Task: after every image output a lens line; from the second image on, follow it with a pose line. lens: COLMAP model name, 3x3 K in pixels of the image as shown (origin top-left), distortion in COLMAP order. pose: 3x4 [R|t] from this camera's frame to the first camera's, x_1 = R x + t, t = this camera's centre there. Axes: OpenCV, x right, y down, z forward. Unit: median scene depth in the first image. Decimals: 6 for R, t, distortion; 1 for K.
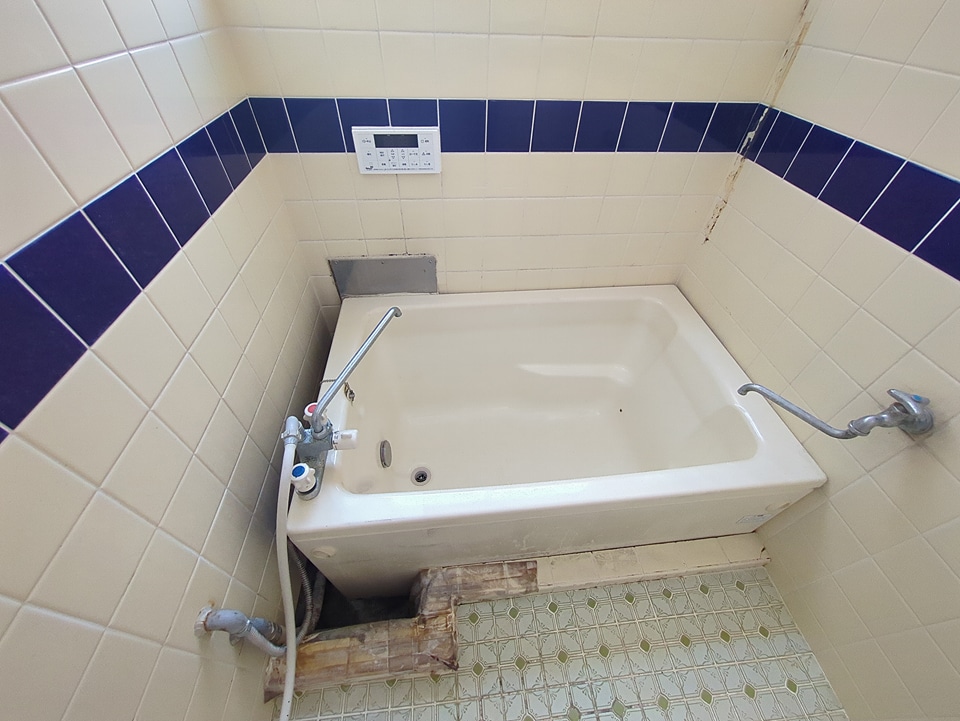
lens RADIAL K [[378.2, 0, 484.7], [0, 378.2, 362.2], [0, 0, 1]] dist [-0.002747, 0.000325]
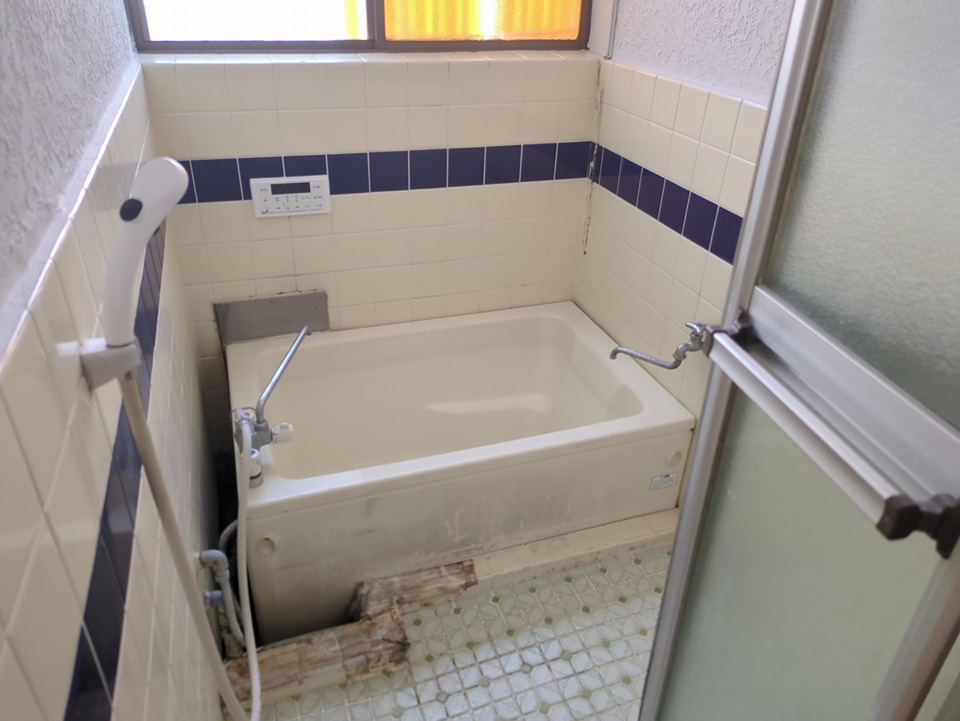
lens RADIAL K [[711.6, 0, 478.2], [0, 711.6, 356.4], [0, 0, 1]] dist [0.056922, -0.001047]
pose [[0.973514, -0.111655, 0.199509, -0.170188], [0.160966, 0.954433, -0.251292, 0.513938], [-0.162360, 0.276750, 0.947126, -0.964817]]
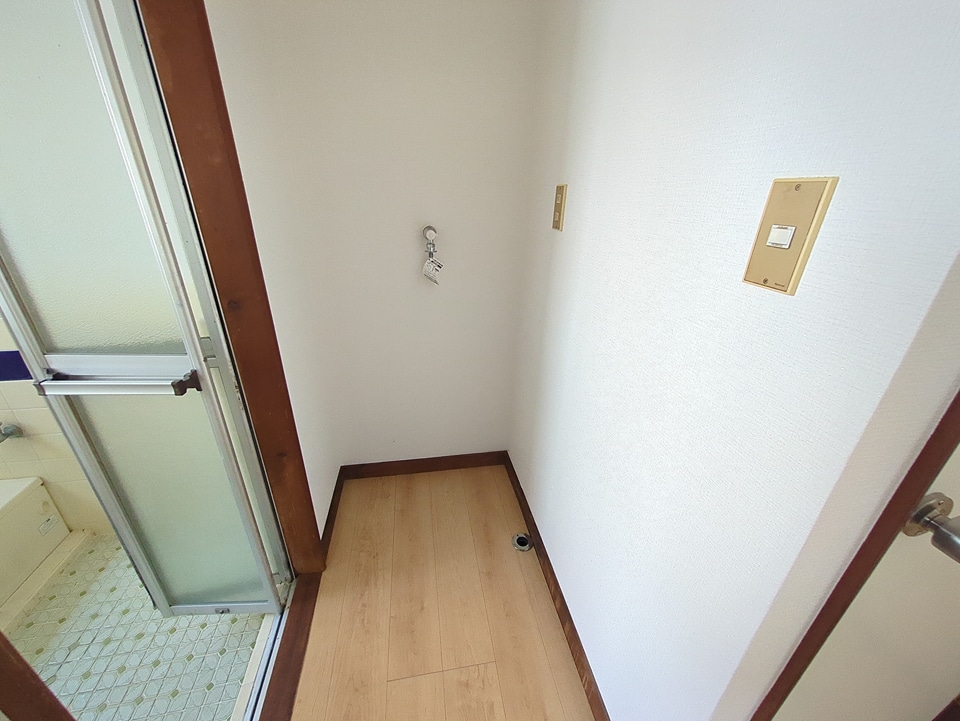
lens RADIAL K [[378.2, 0, 480.0], [0, 378.2, 361.8], [0, 0, 1]] dist [-0.002747, 0.000325]
pose [[-0.080753, -0.442786, 0.892984, -0.576493], [0.689237, 0.622382, 0.370936, 0.671234], [-0.720022, 0.645431, 0.254925, -1.213518]]
